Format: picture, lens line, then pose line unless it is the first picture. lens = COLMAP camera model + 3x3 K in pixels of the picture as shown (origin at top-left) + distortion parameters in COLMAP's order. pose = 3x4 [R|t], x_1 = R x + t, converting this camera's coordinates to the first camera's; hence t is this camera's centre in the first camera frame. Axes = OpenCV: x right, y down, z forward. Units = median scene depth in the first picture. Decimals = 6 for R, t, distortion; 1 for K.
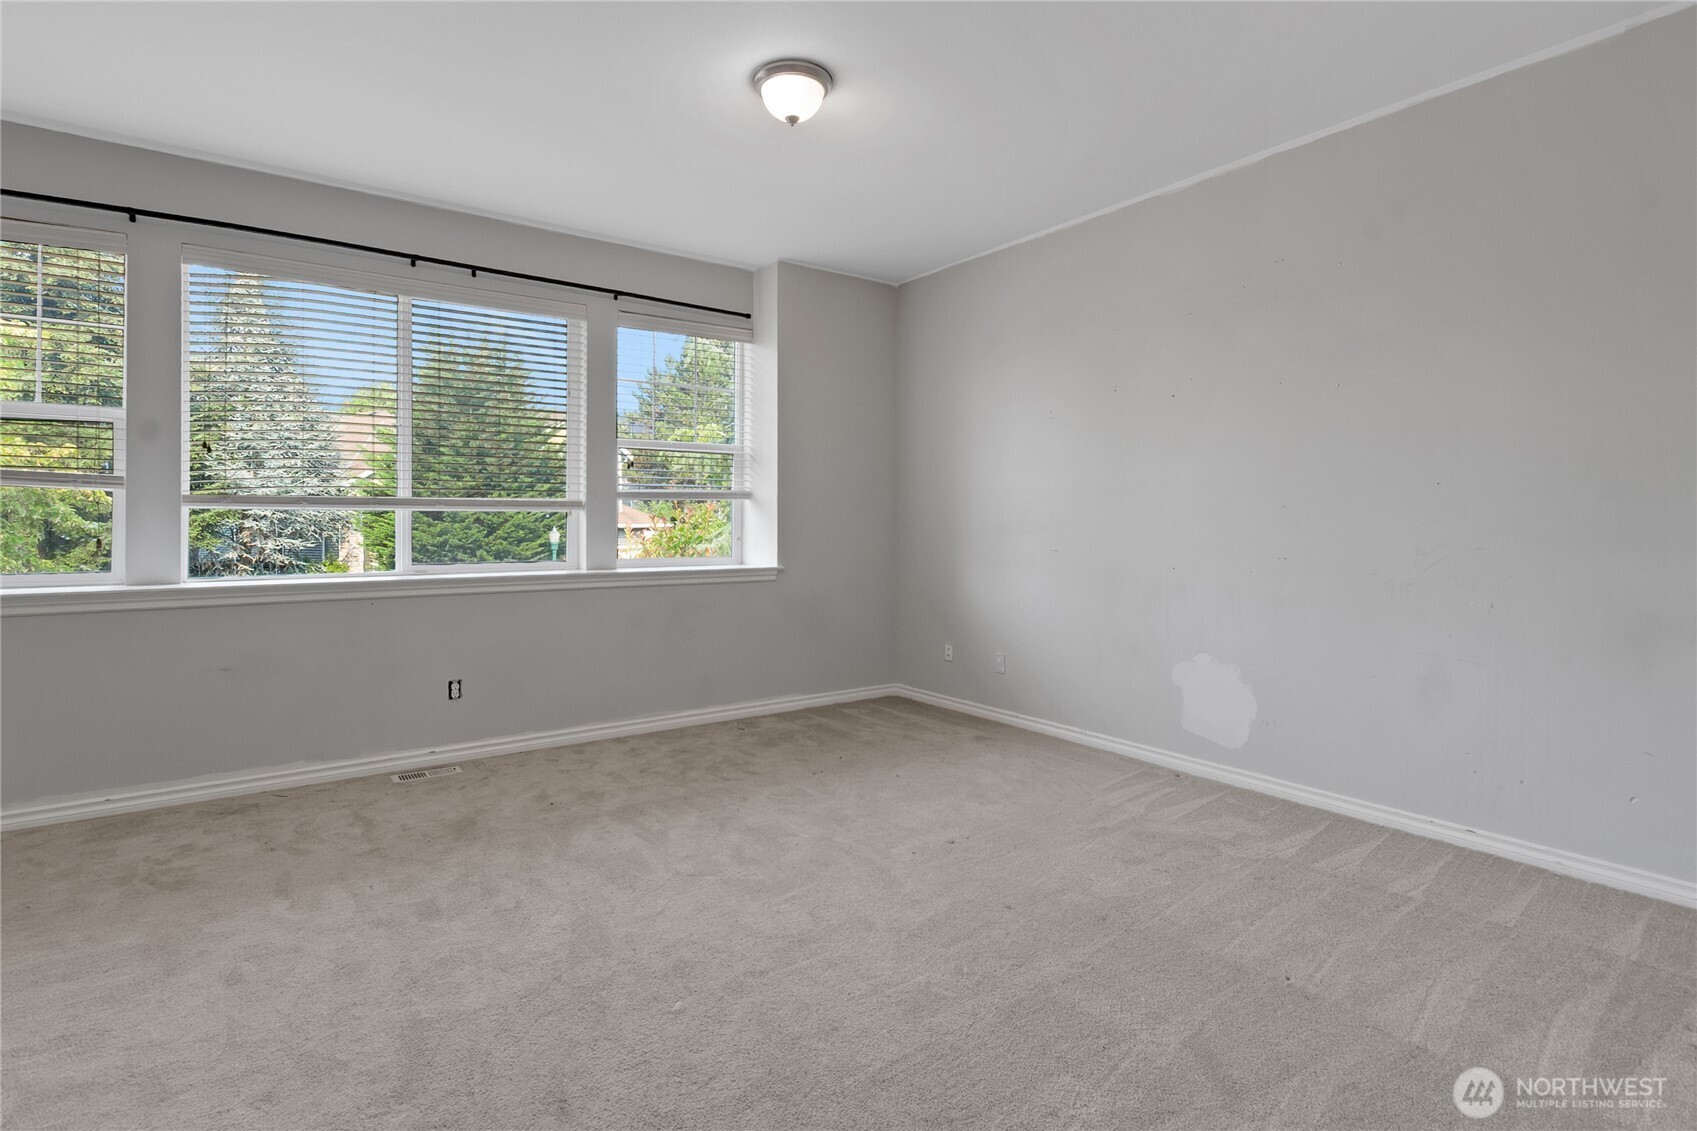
lens RADIAL K [[841.3, 0, 836.0], [0, 841.3, 524.5], [0, 0, 1]] dist [-0.001447, -0.000506]
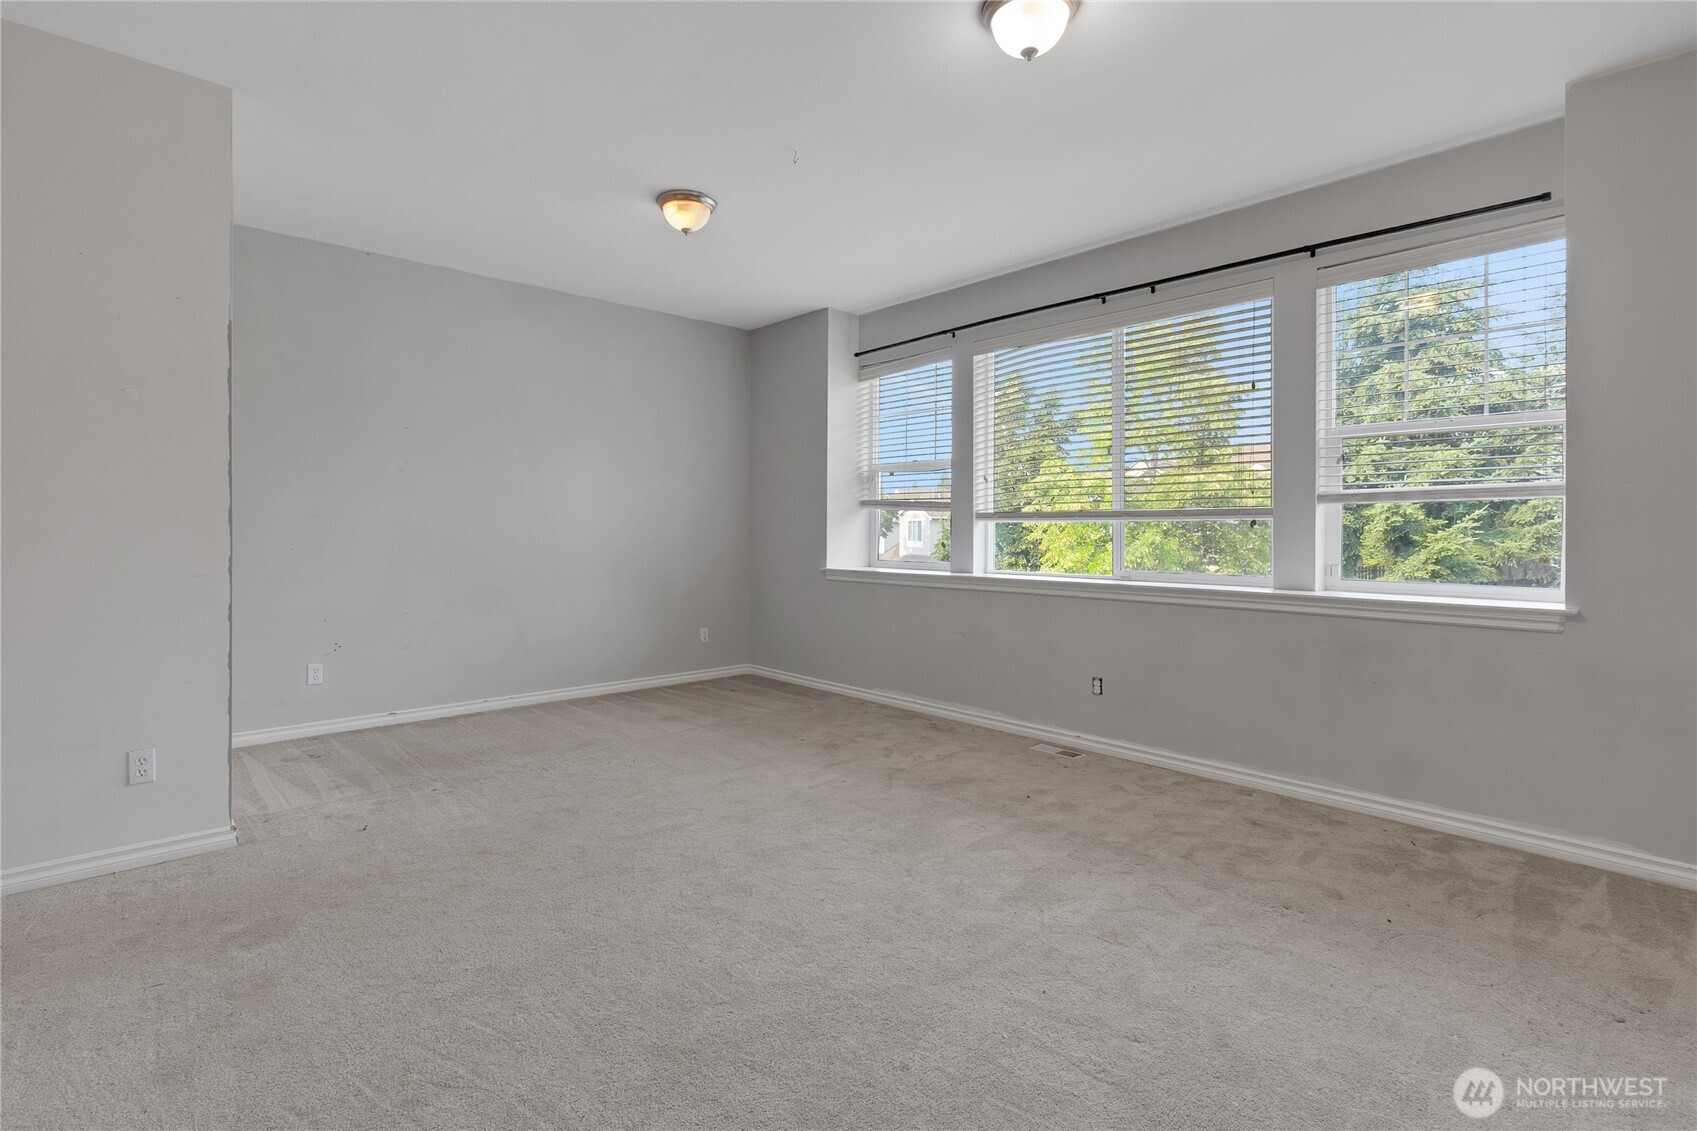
lens RADIAL K [[812.3, 0, 813.9], [0, 812.3, 538.5], [0, 0, 1]] dist [-0.002387, -0.000960]
pose [[0.094976, 0.009581, -0.995433, 0.646233], [-0.006716, 0.999937, 0.008983, -0.000799], [0.995457, 0.005832, 0.095034, 0.628699]]
